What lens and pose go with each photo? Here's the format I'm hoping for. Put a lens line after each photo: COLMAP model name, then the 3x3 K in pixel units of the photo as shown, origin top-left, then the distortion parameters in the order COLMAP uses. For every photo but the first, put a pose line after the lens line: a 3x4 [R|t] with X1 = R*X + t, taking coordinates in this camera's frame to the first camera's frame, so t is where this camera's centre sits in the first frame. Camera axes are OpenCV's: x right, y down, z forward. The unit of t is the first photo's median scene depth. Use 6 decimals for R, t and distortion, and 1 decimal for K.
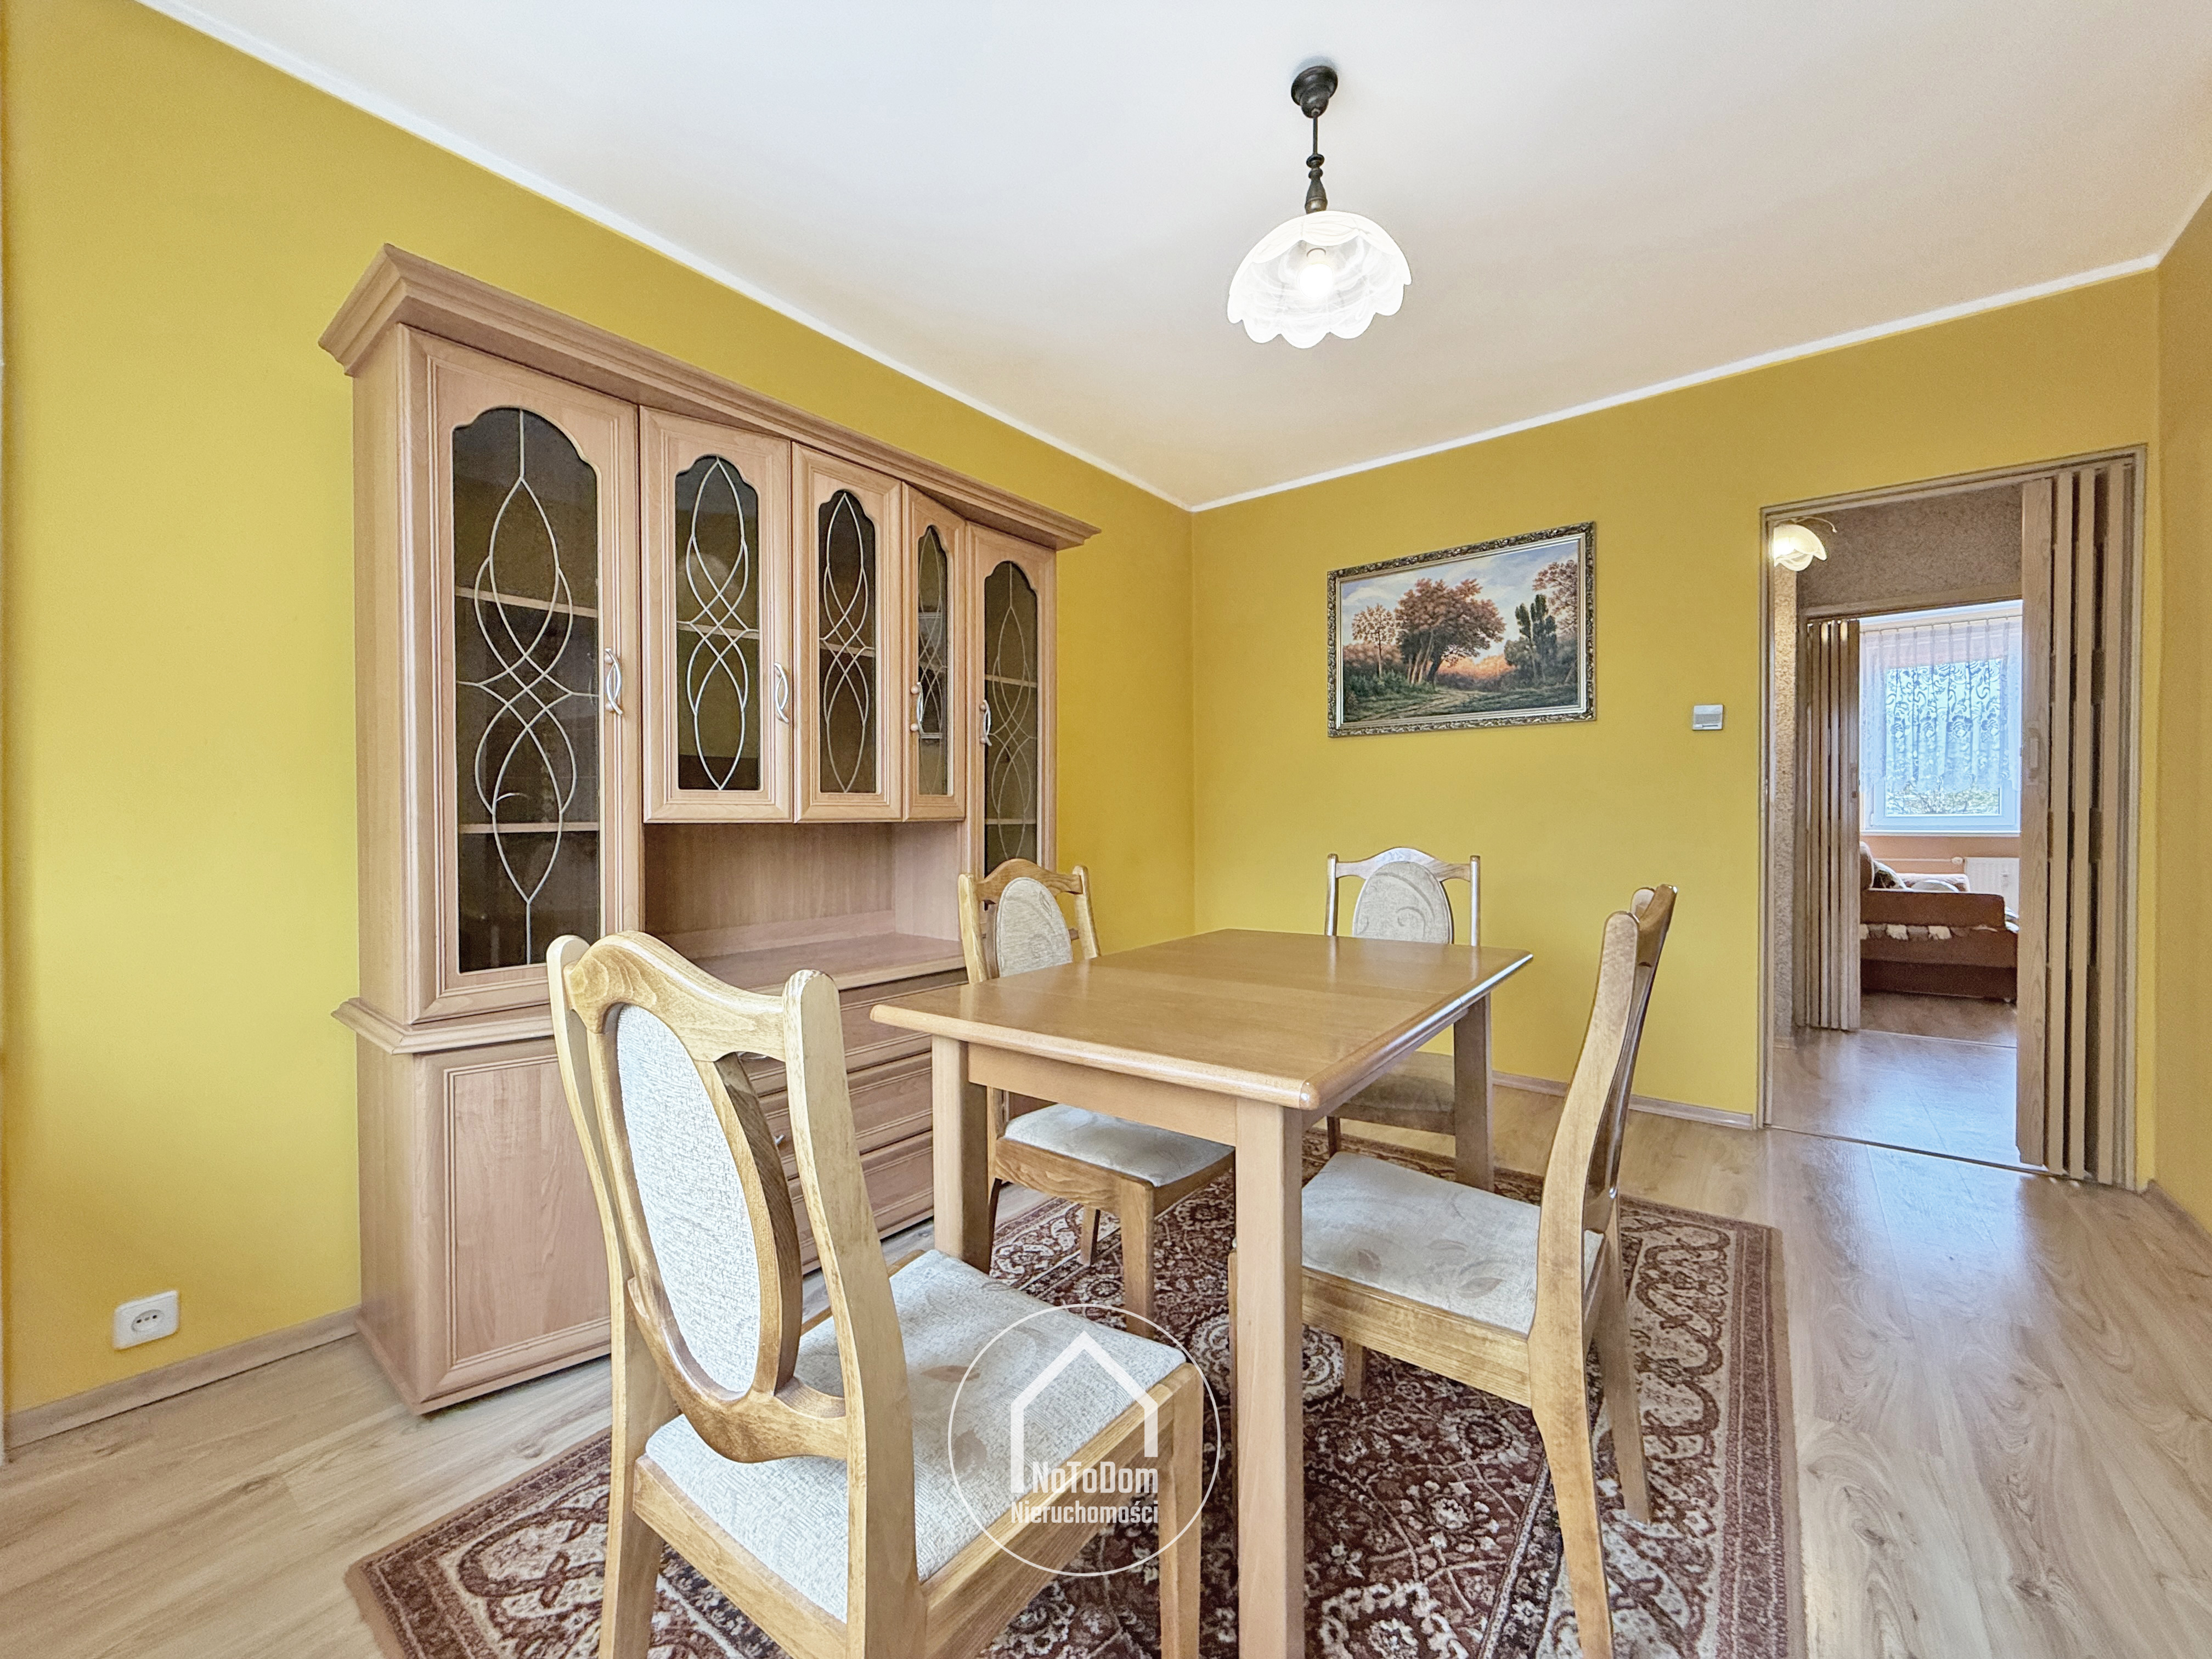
lens RADIAL K [[881.5, 0, 1114.7], [0, 881.5, 820.6], [0, 0, 1]] dist [0.001215, 0.000557]
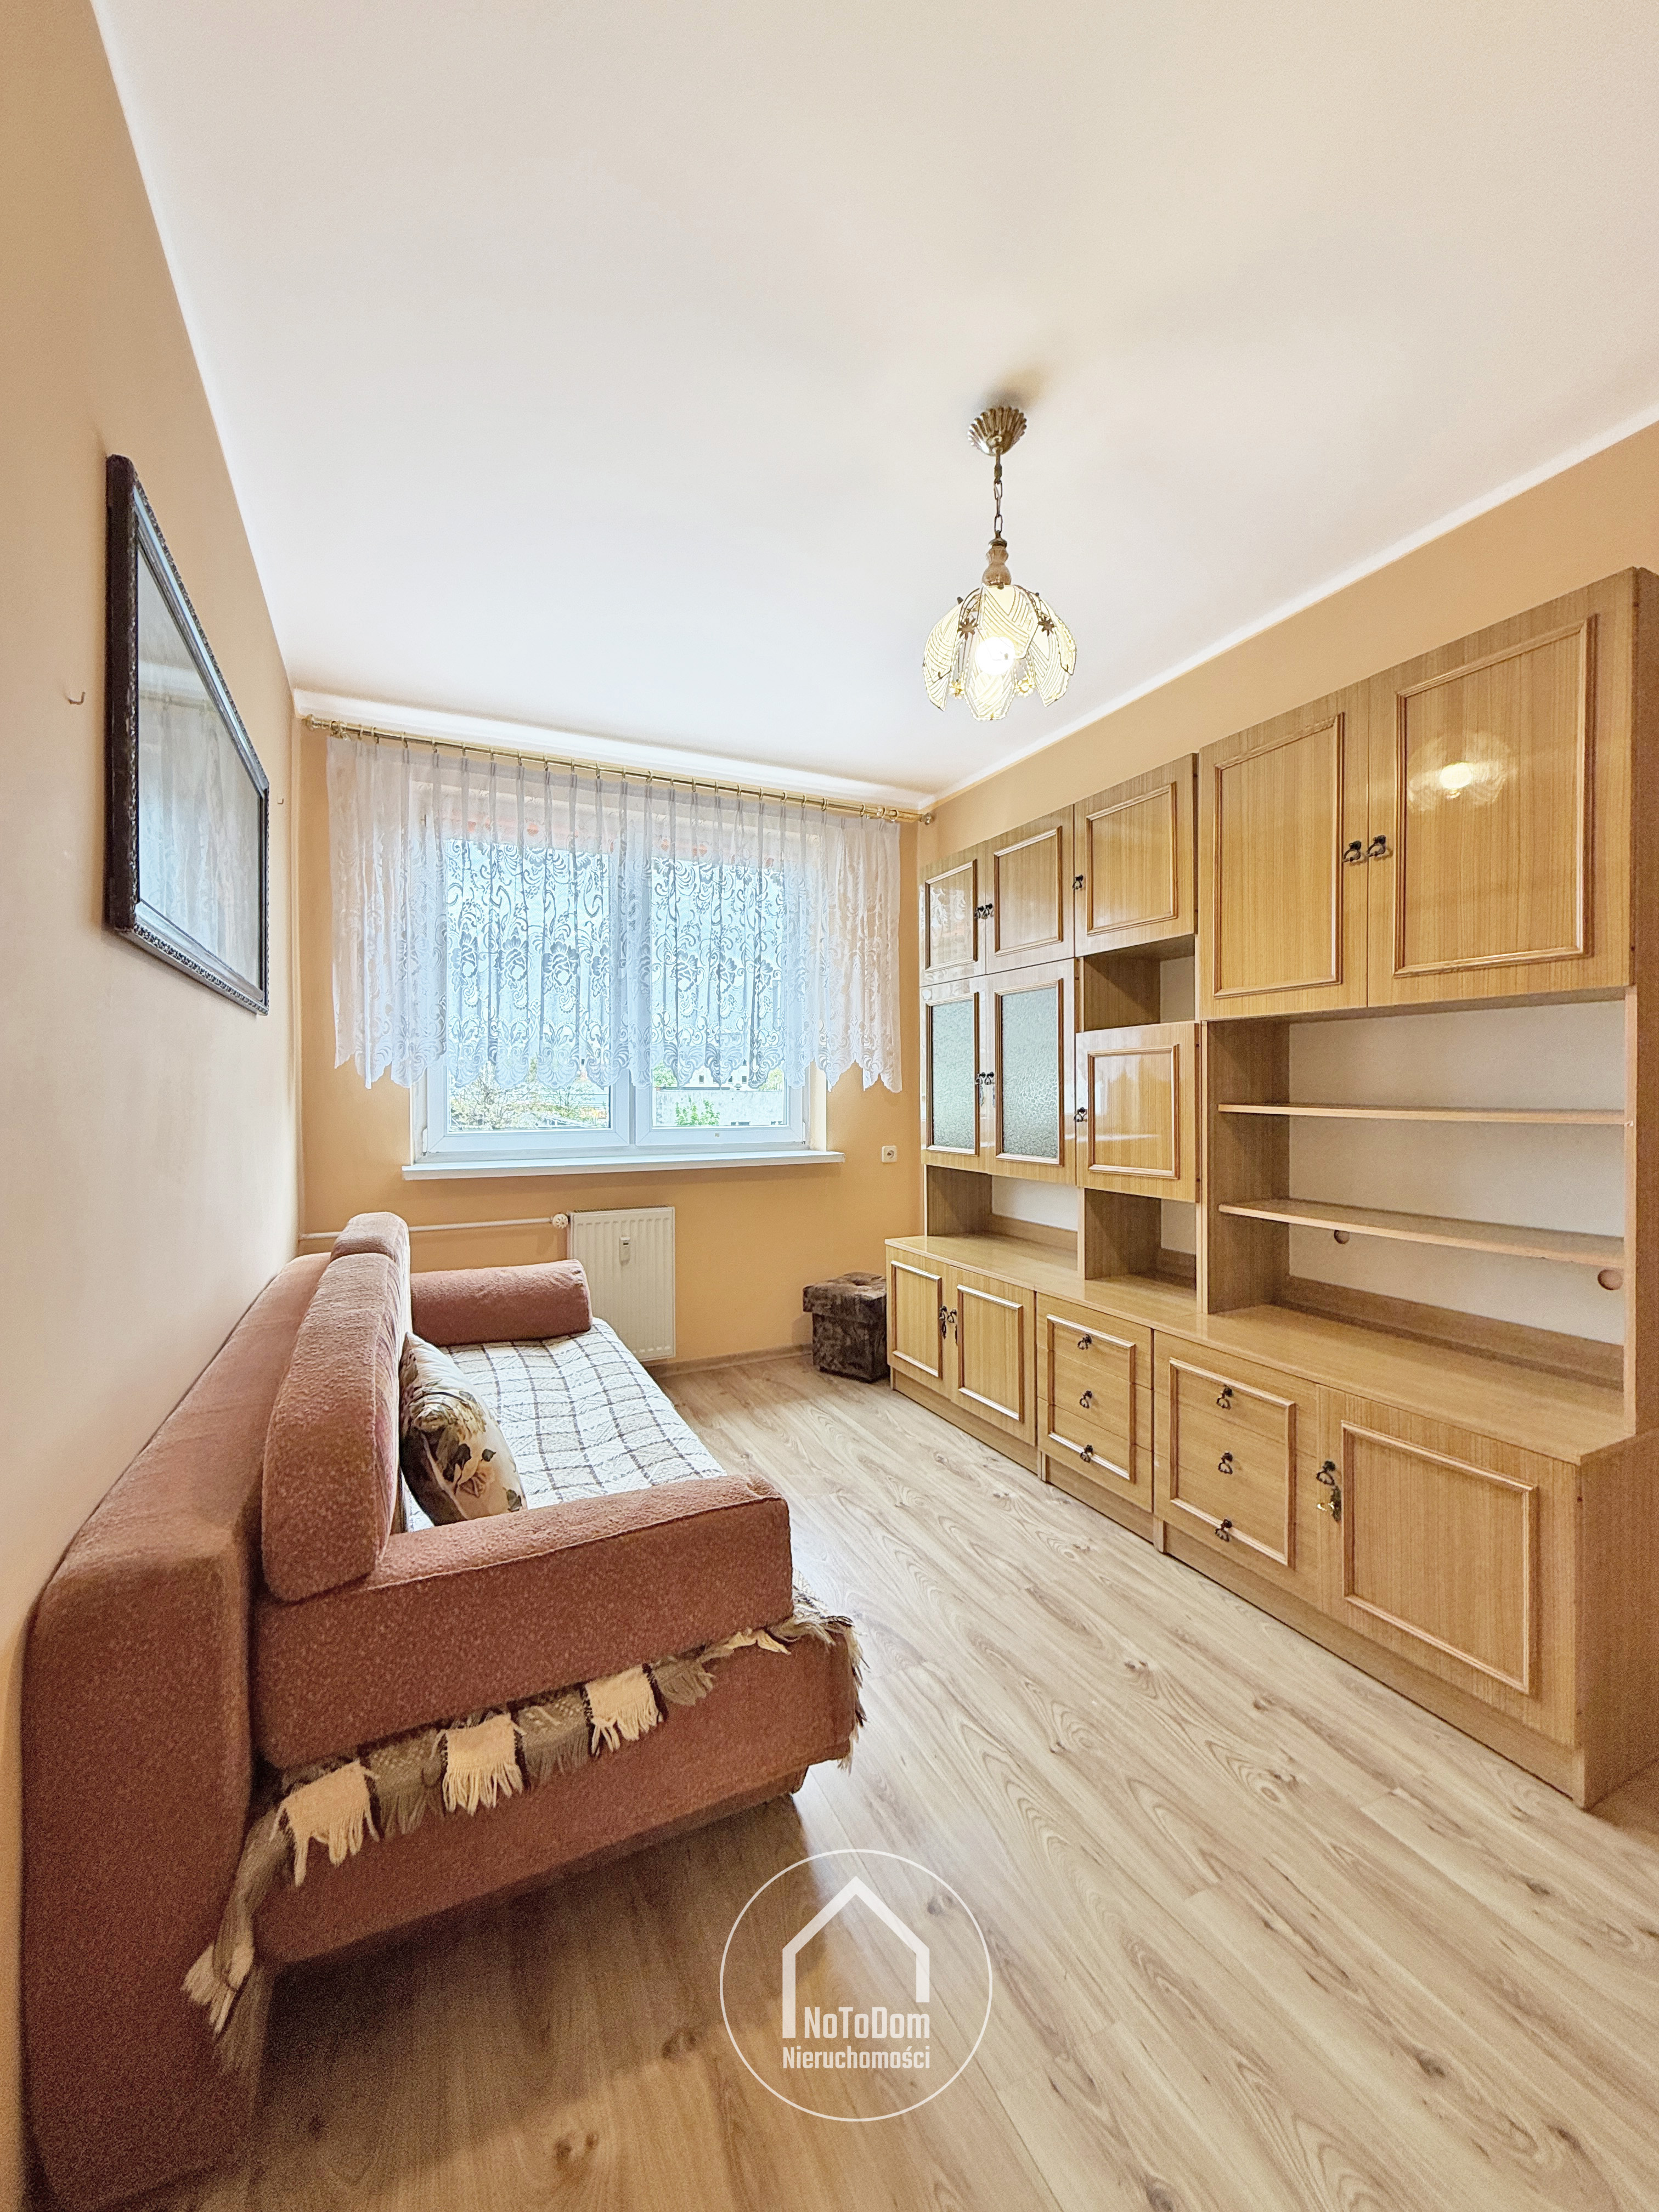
lens RADIAL K [[881.5, 0, 831.4], [0, 881.5, 1097.8], [0, 0, 1]] dist [0.001215, 0.000557]
pose [[0.435859, -0.001721, 0.900014, 0.550354], [0.006045, 0.999981, -0.001015, -0.025363], [-0.899995, 0.005883, 0.435861, 0.621825]]
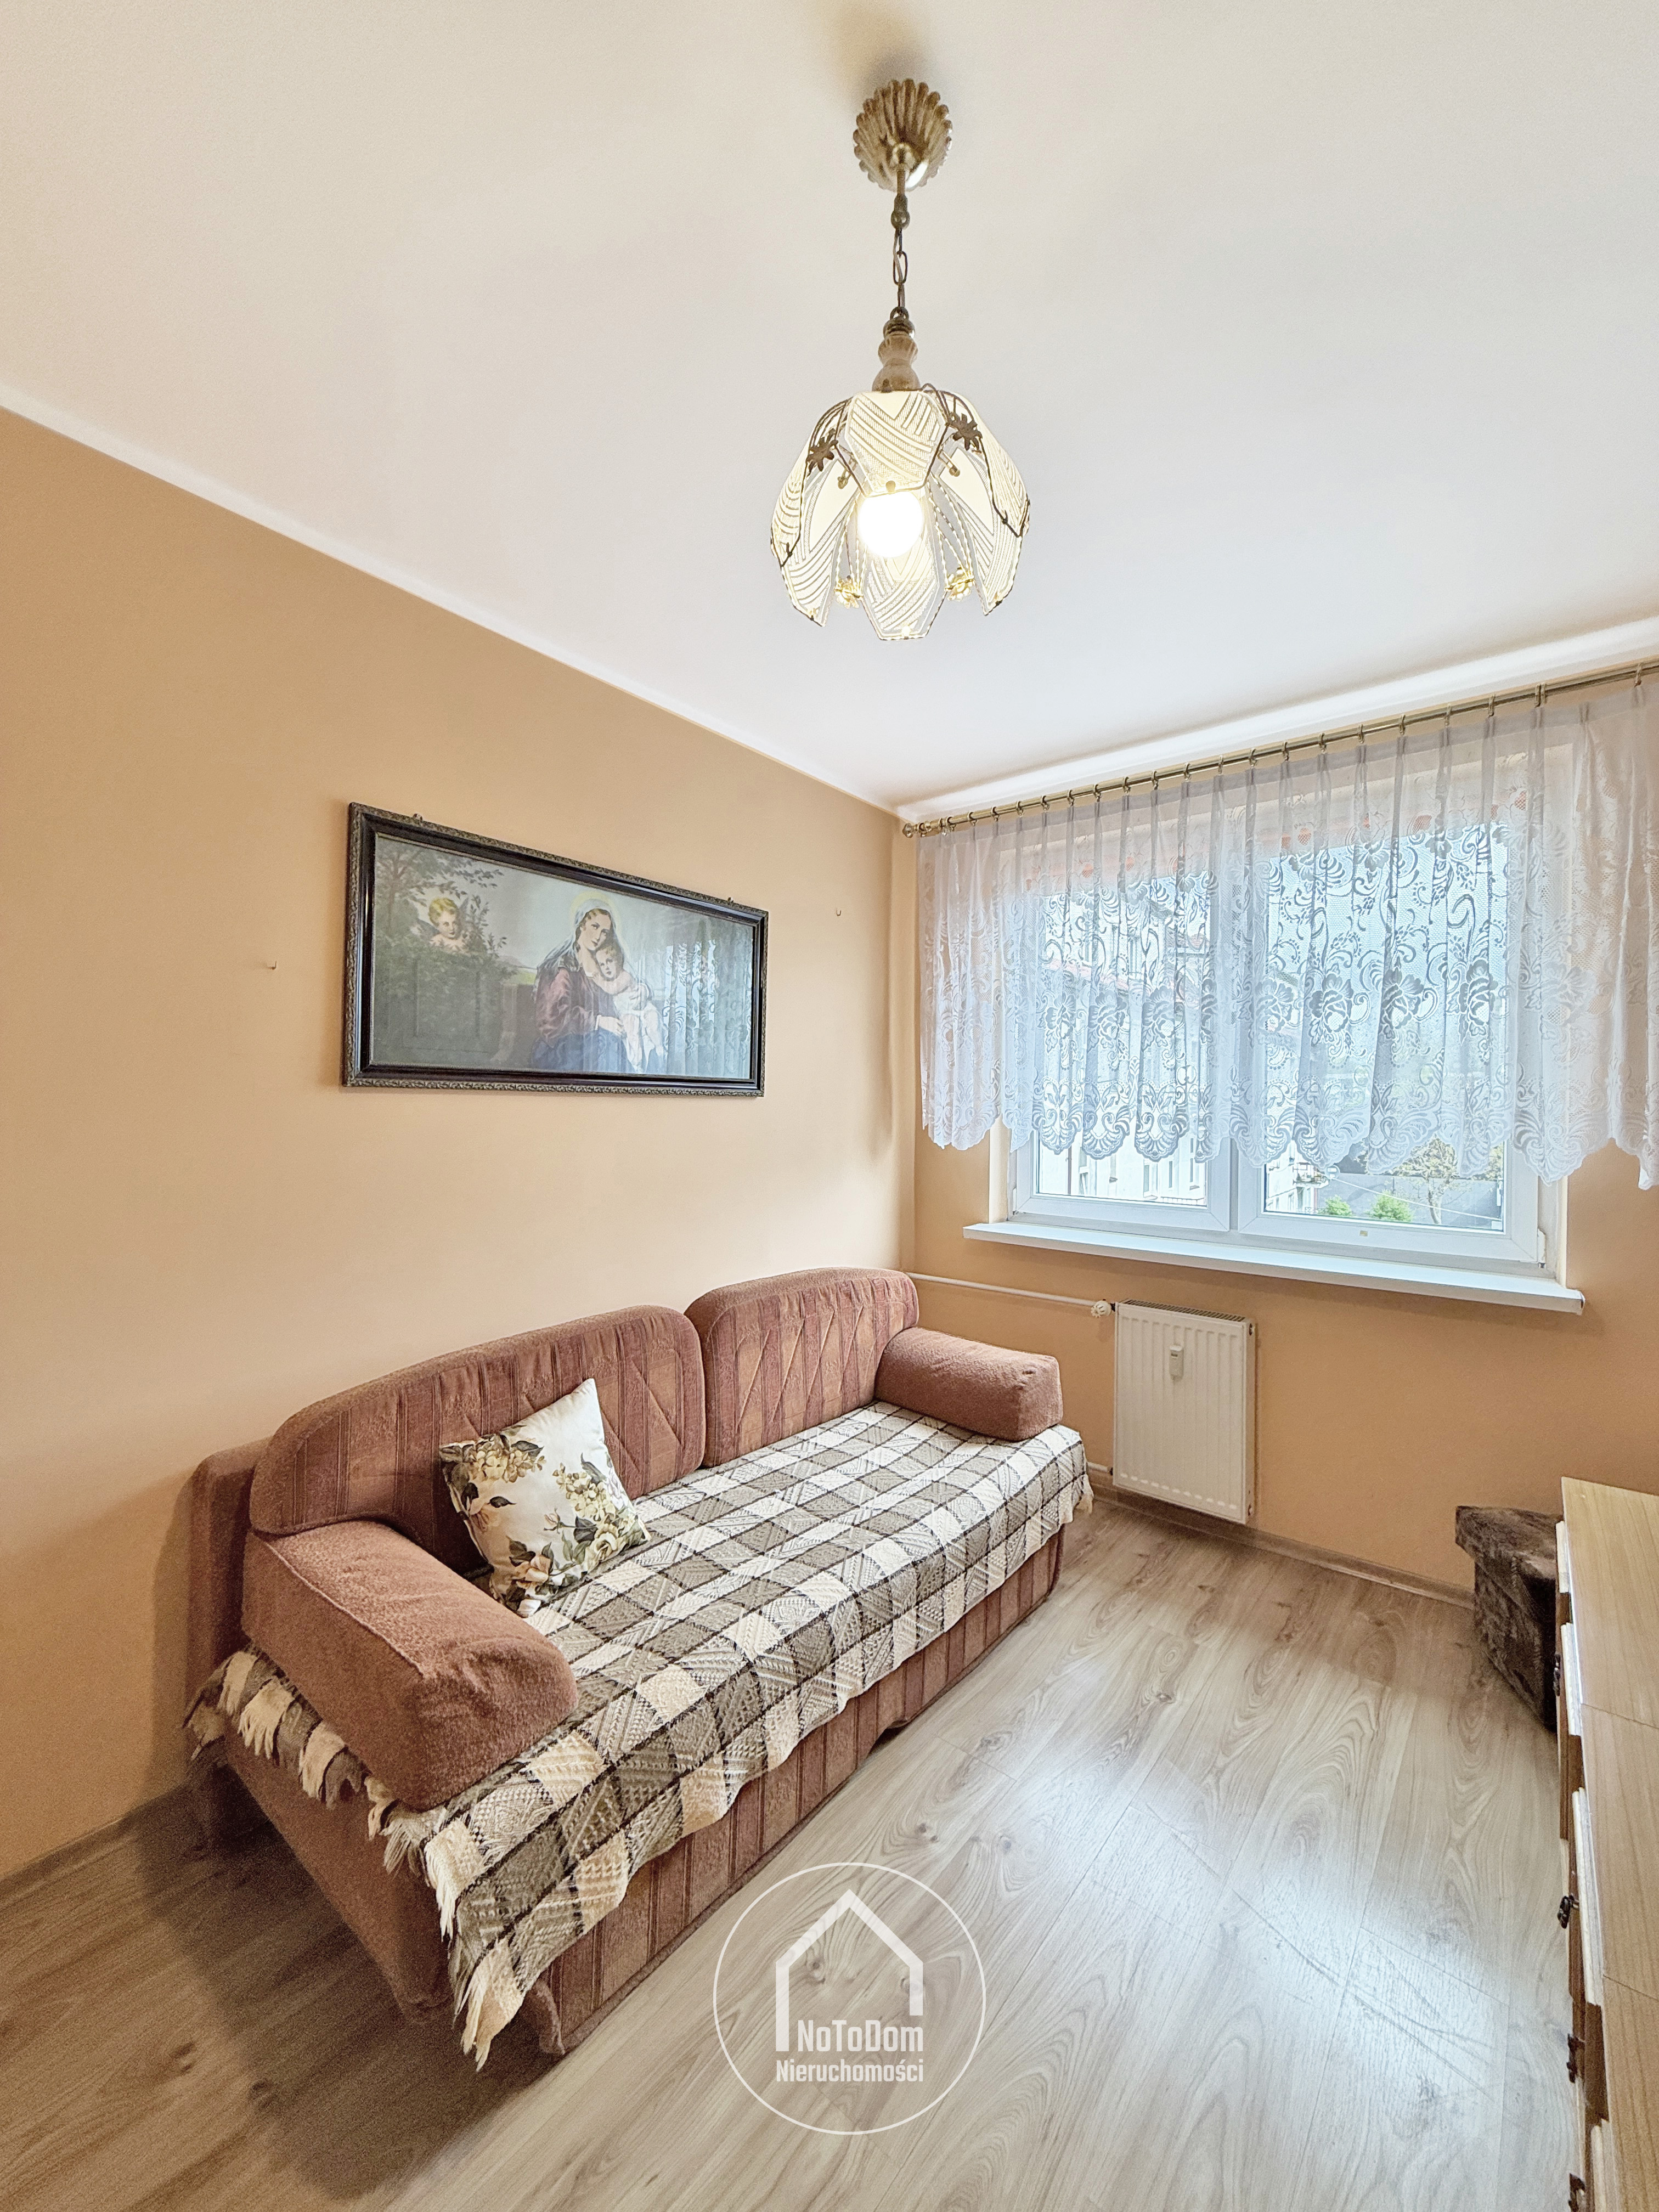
lens RADIAL K [[881.5, 0, 829.2], [0, 881.5, 1099.6], [0, 0, 1]] dist [0.001215, 0.000557]
pose [[0.999745, 0.019722, -0.011012, 0.797406], [-0.019815, 0.999769, -0.008316, -0.054493], [0.010845, 0.008532, 0.999905, 0.538605]]
